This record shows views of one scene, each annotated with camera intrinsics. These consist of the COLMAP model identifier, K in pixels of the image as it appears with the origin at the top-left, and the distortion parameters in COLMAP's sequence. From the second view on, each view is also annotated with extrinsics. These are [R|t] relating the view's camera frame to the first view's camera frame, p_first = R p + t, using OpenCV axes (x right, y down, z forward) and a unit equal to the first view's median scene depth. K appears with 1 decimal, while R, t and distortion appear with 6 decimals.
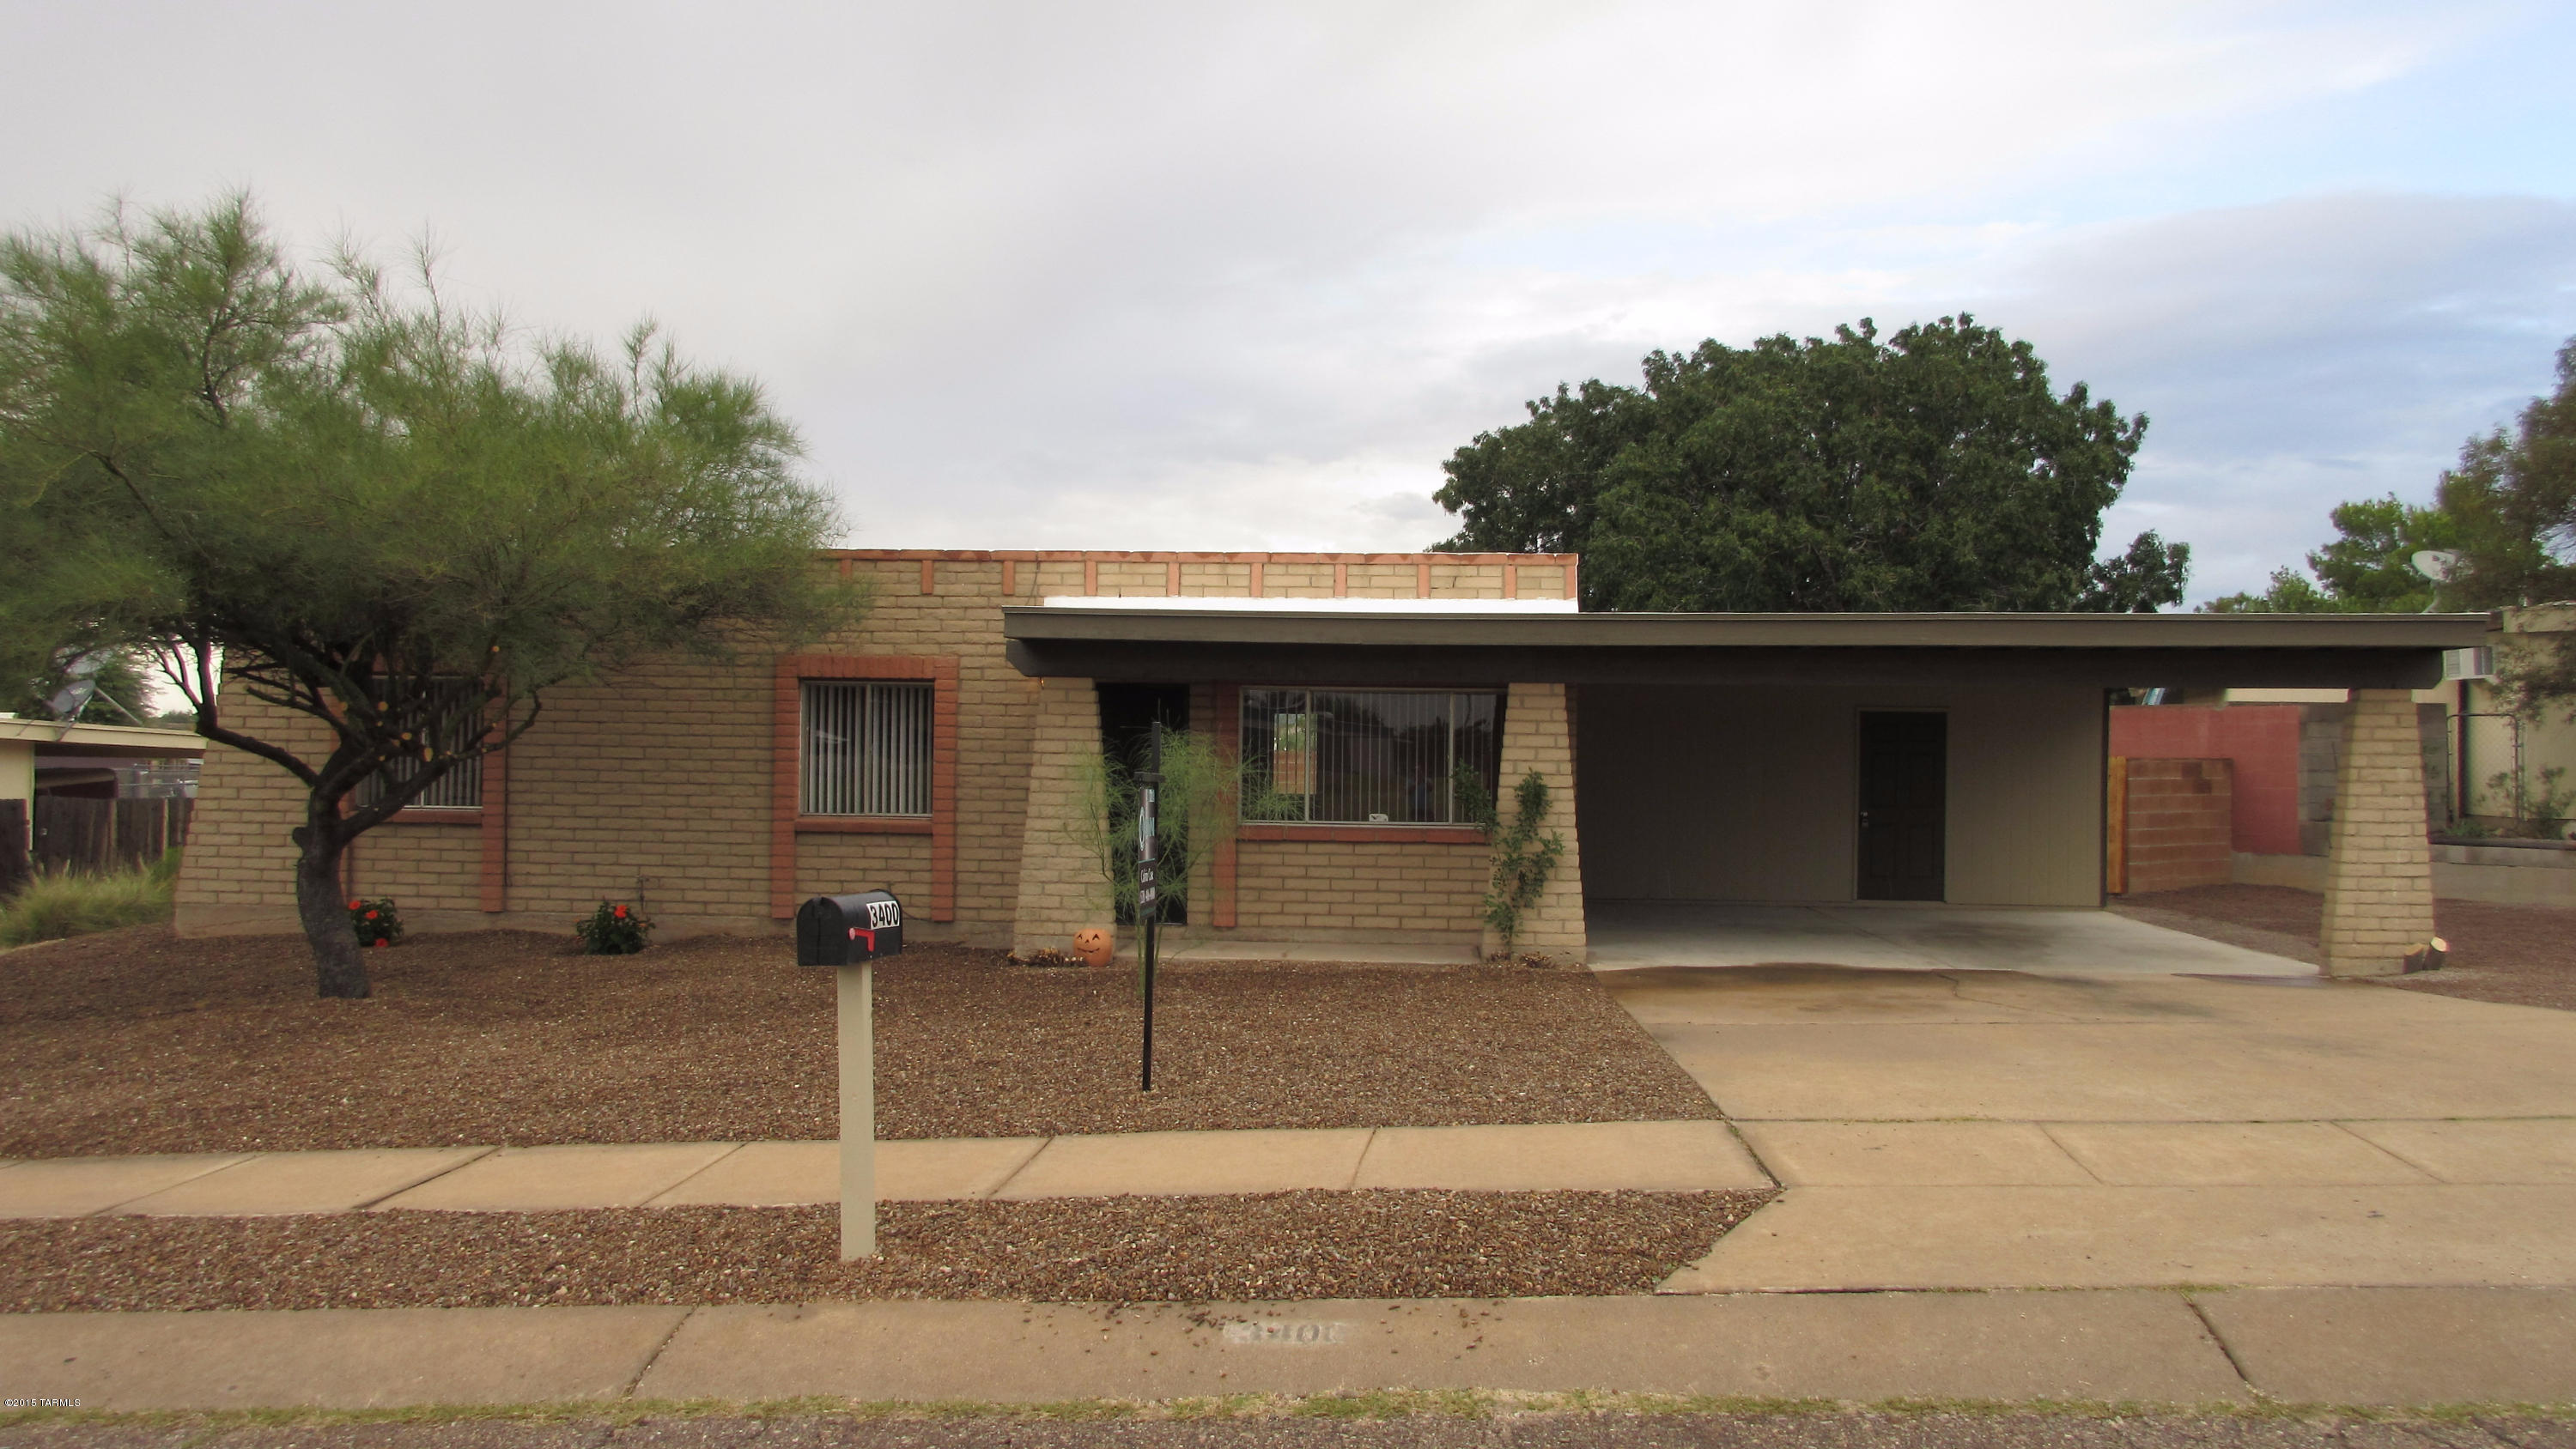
lens RADIAL K [[1941.0, 0, 1365.9], [0, 1941.0, 747.2], [0, 0, 1]] dist [0.023852, -0.007715]
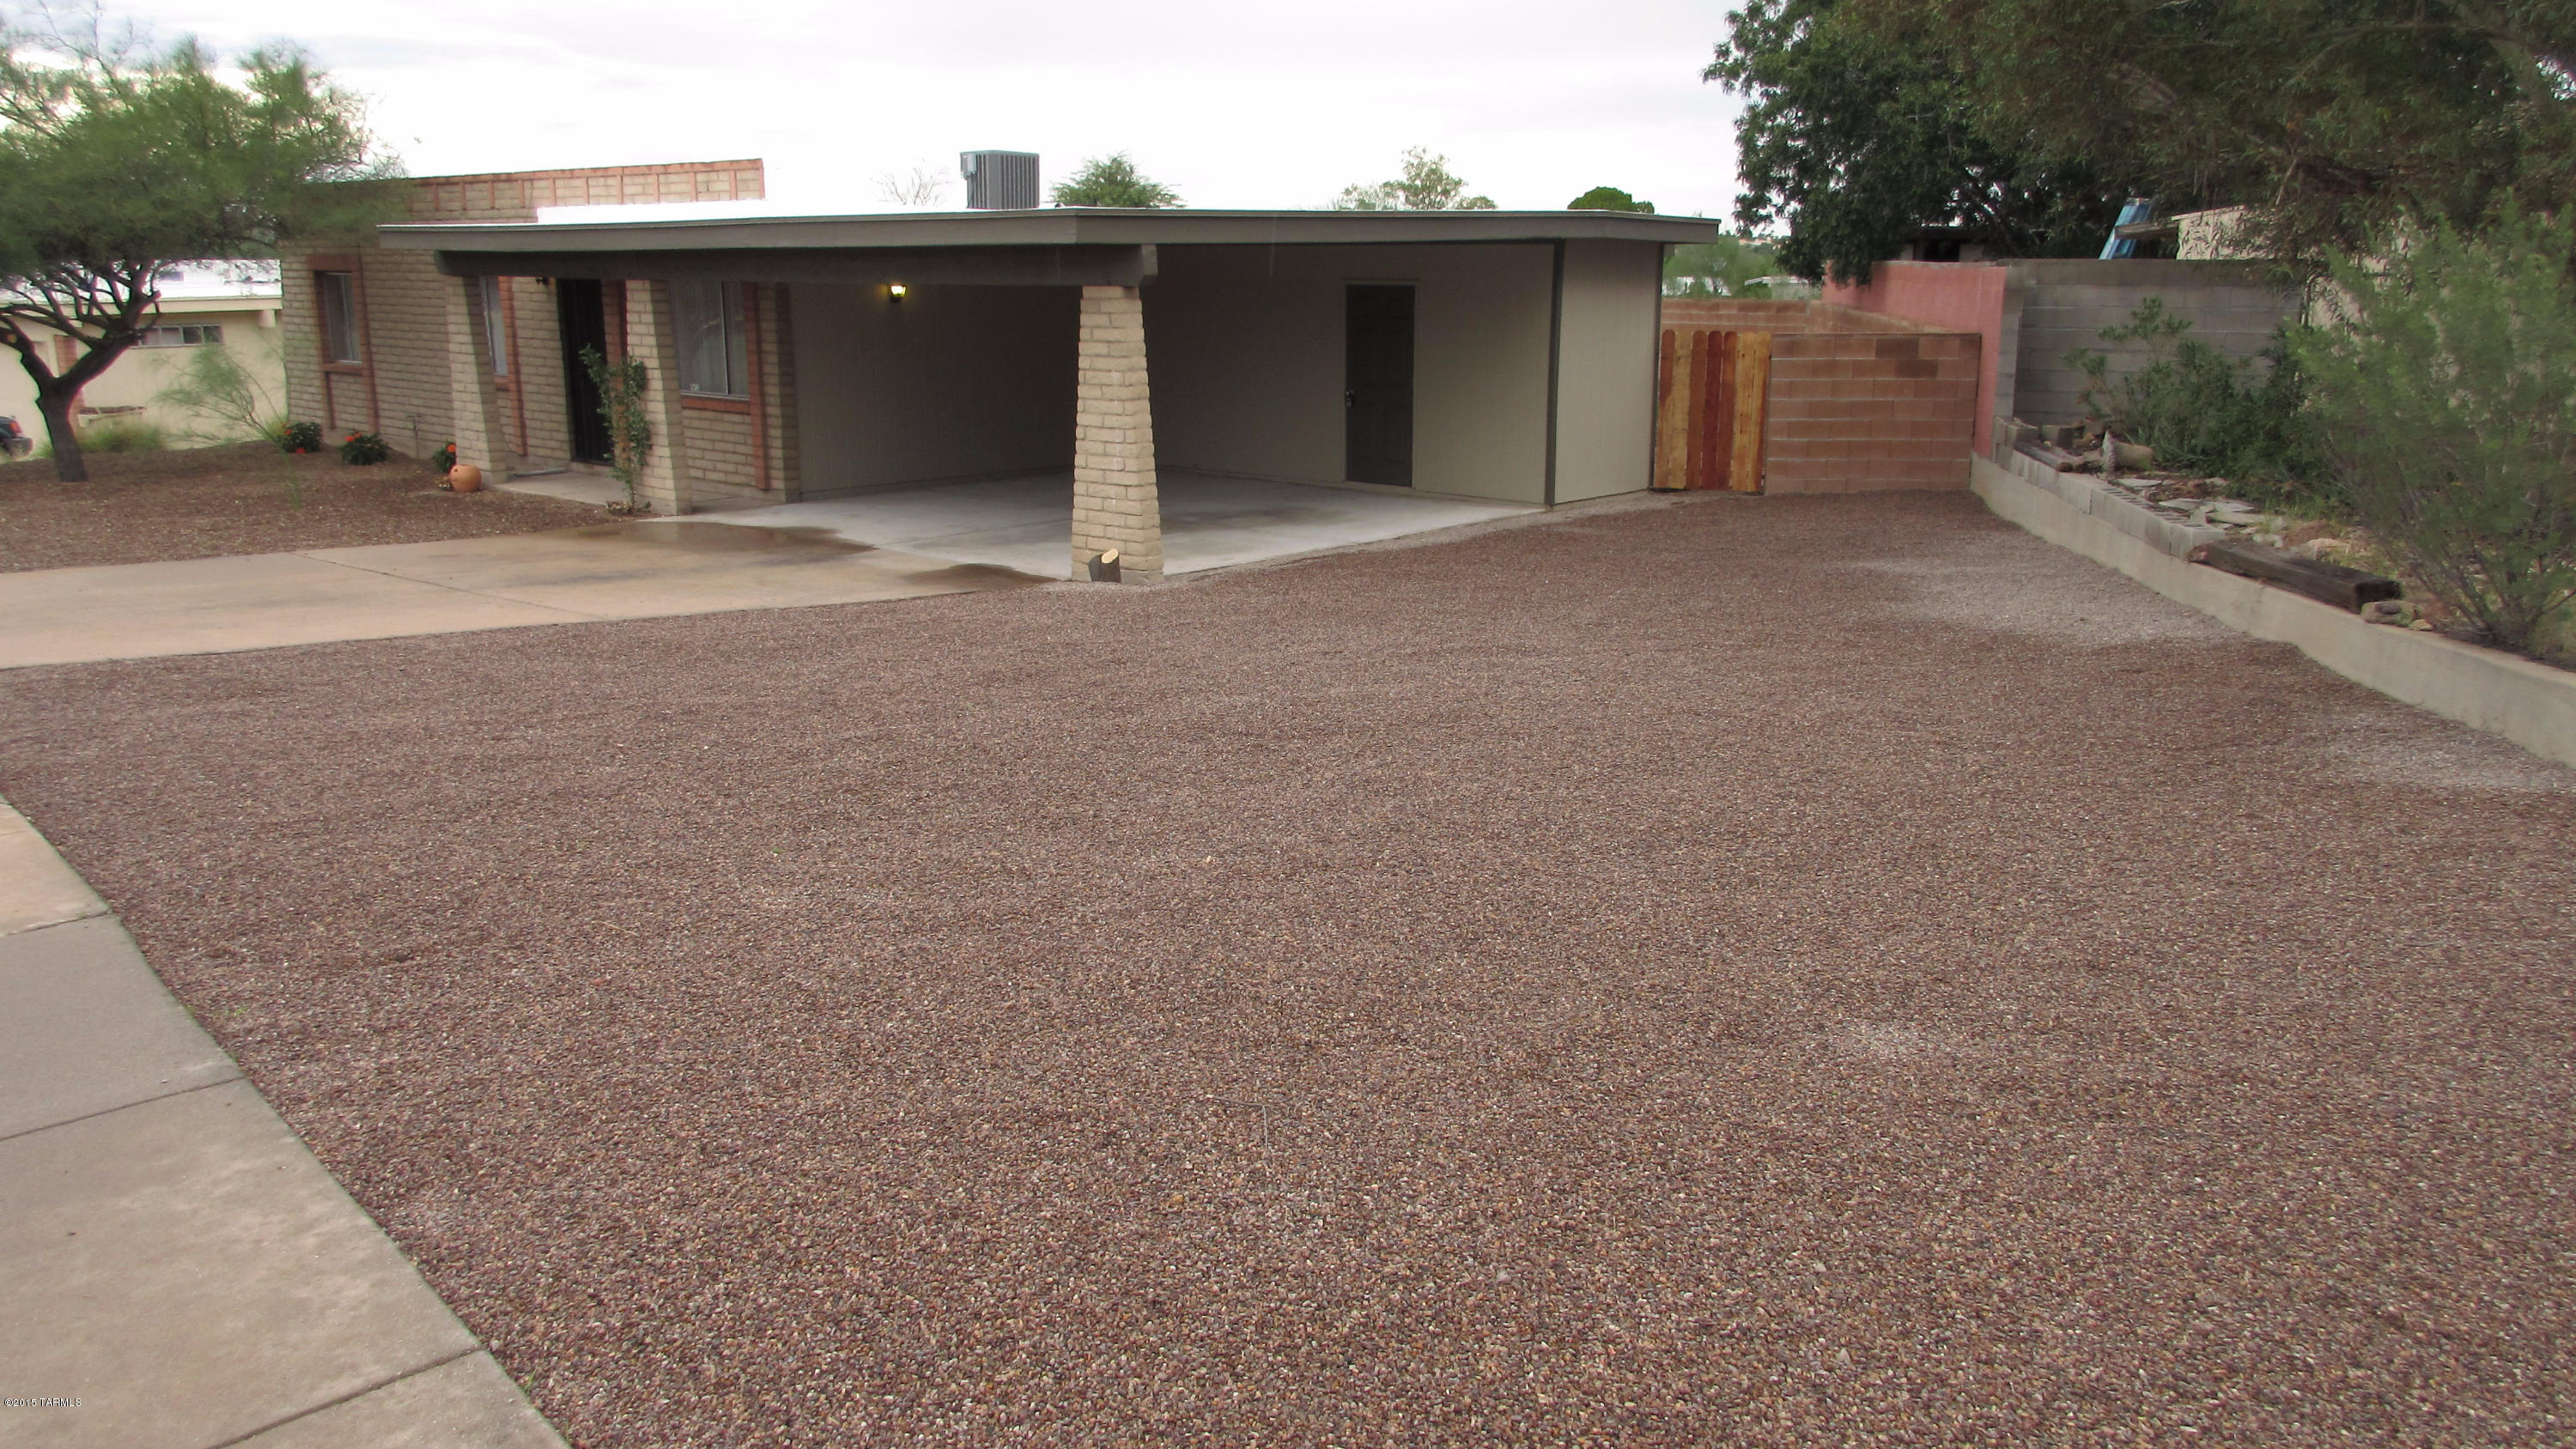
lens RADIAL K [[1941.0, 0, 1280.0], [0, 1941.0, 724.6], [0, 0, 1]] dist [0.023852, -0.007715]
pose [[0.768331, 0.138858, -0.624809, 1.087220], [0.009087, 0.973718, 0.227575, -0.032698], [0.639988, -0.180531, 0.746876, 0.276892]]
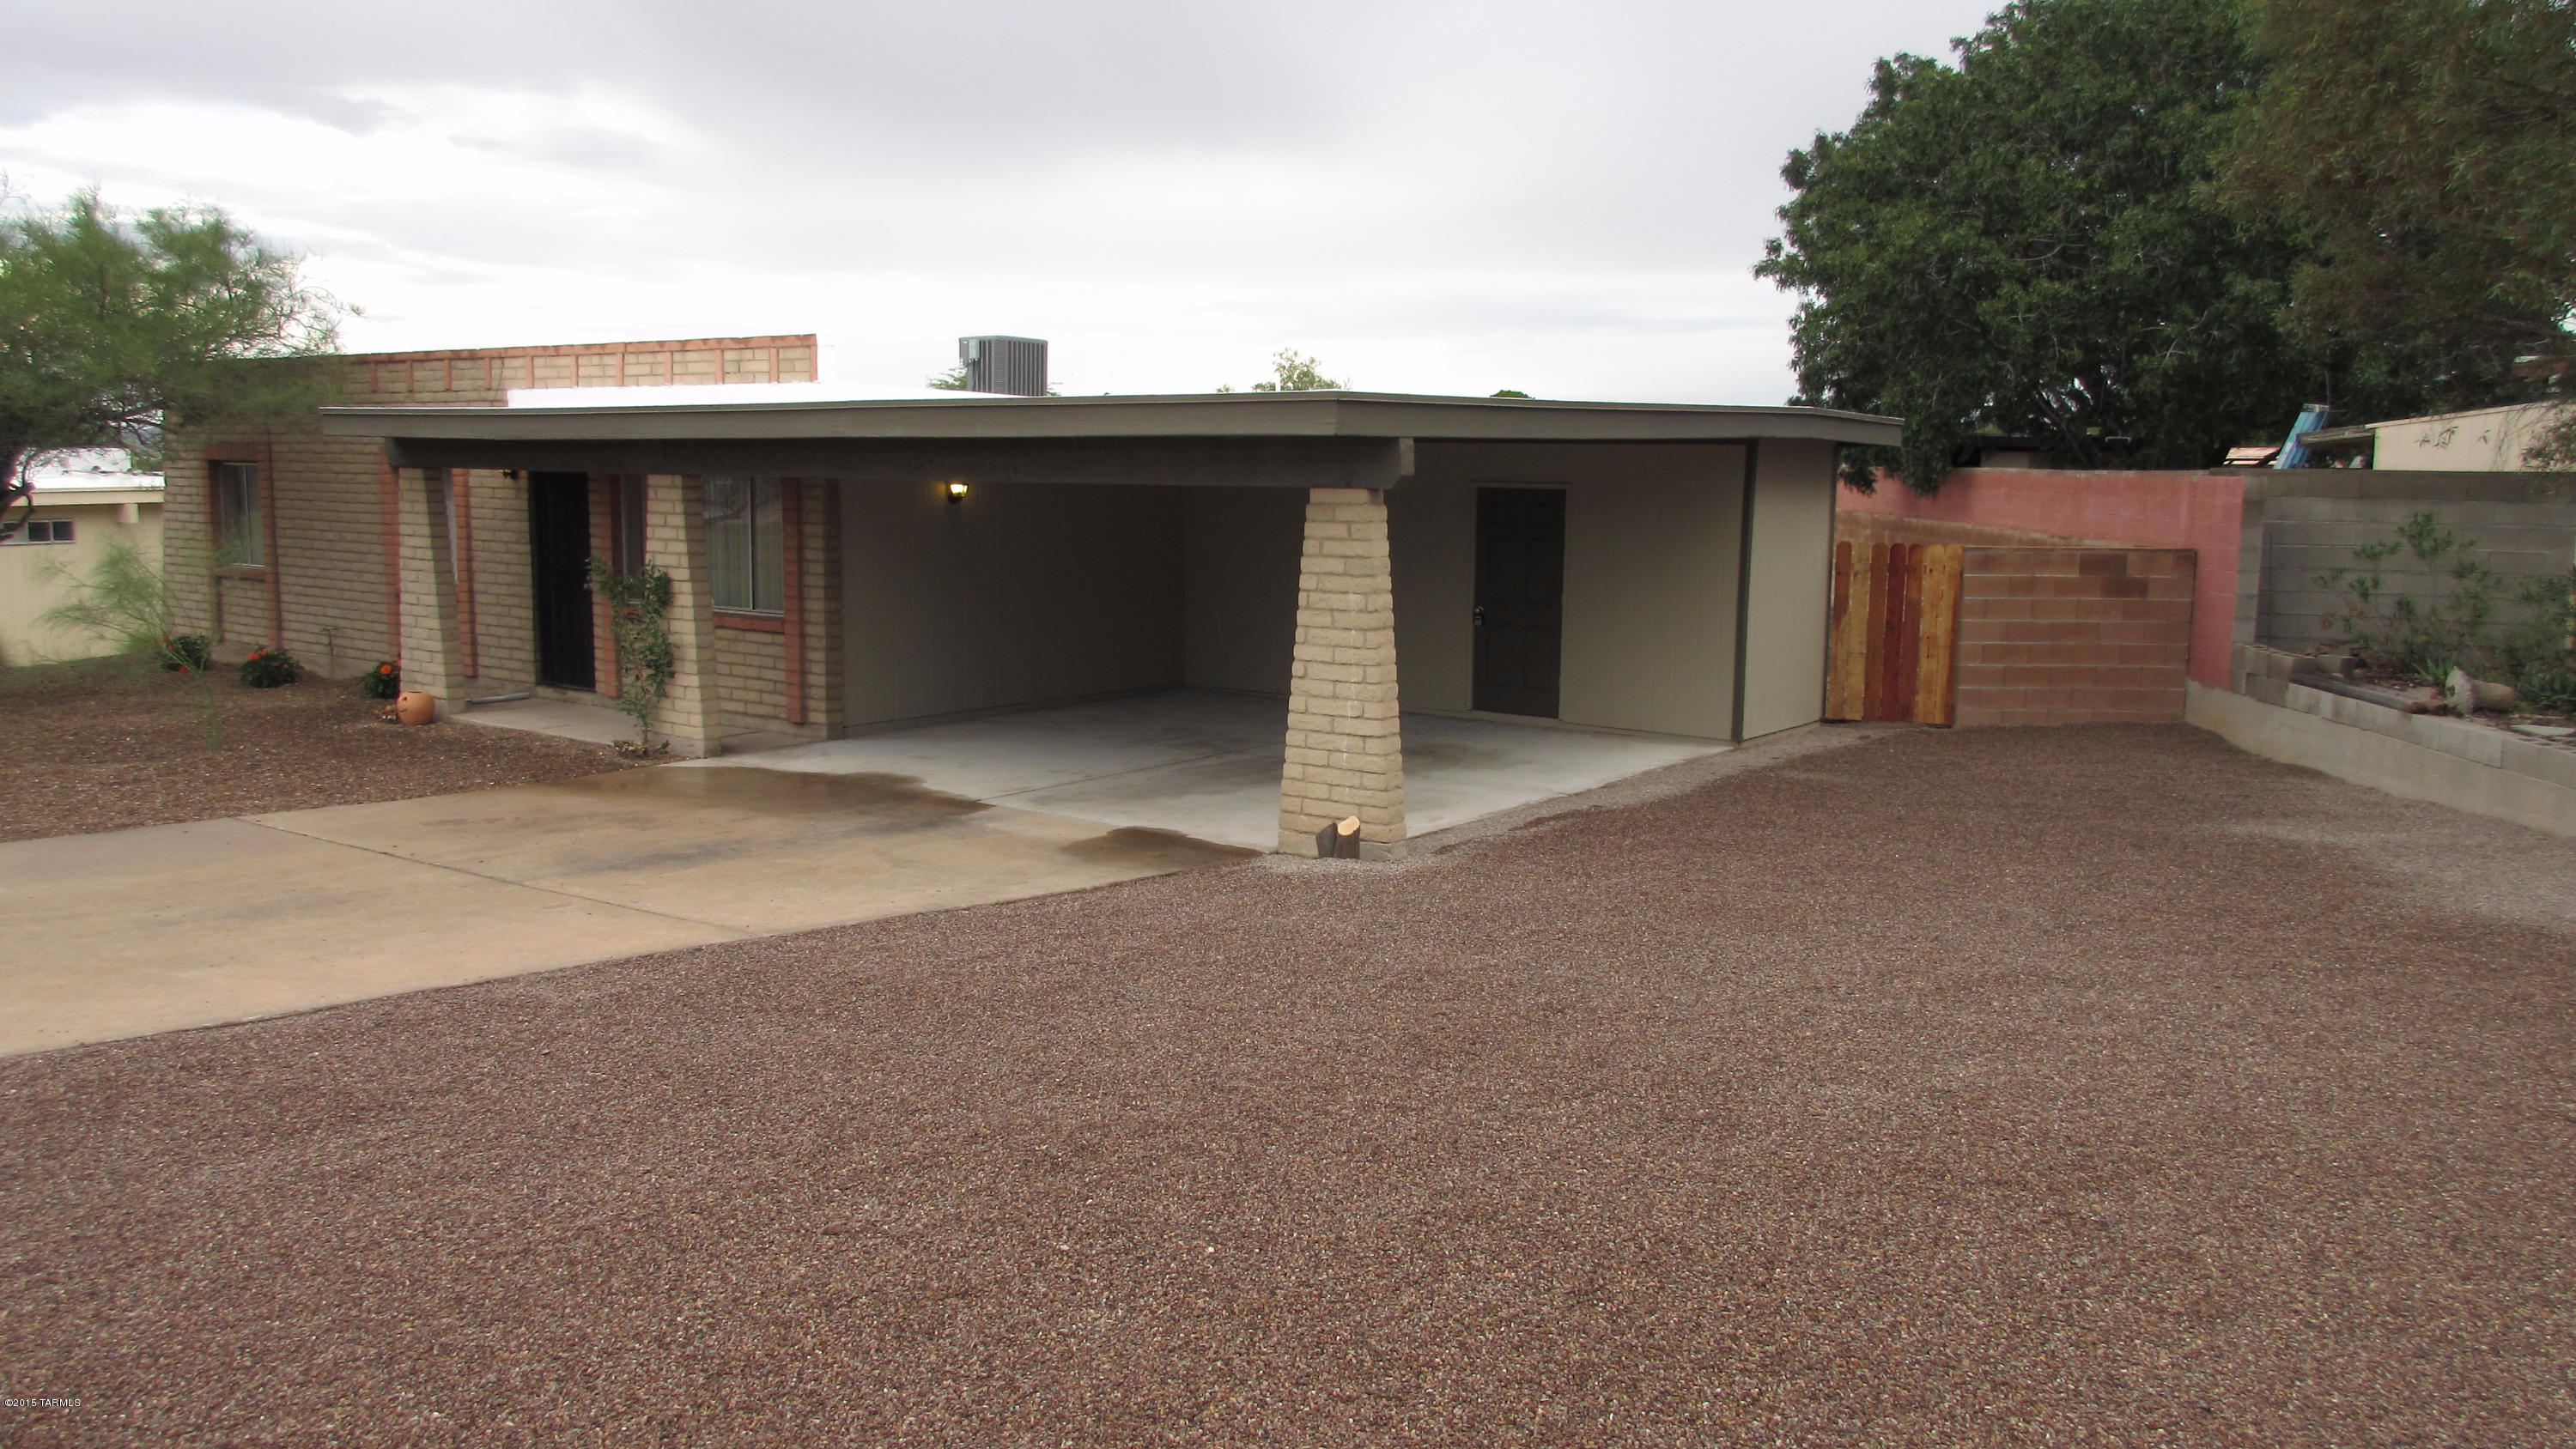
lens RADIAL K [[1941.0, 0, 1280.8], [0, 1941.0, 717.6], [0, 0, 1]] dist [0.023852, -0.007715]
pose [[0.821192, 0.073500, -0.565900, 0.842286], [-0.001525, 0.991950, 0.126622, -0.033142], [0.570651, -0.103118, 0.814693, 0.324945]]
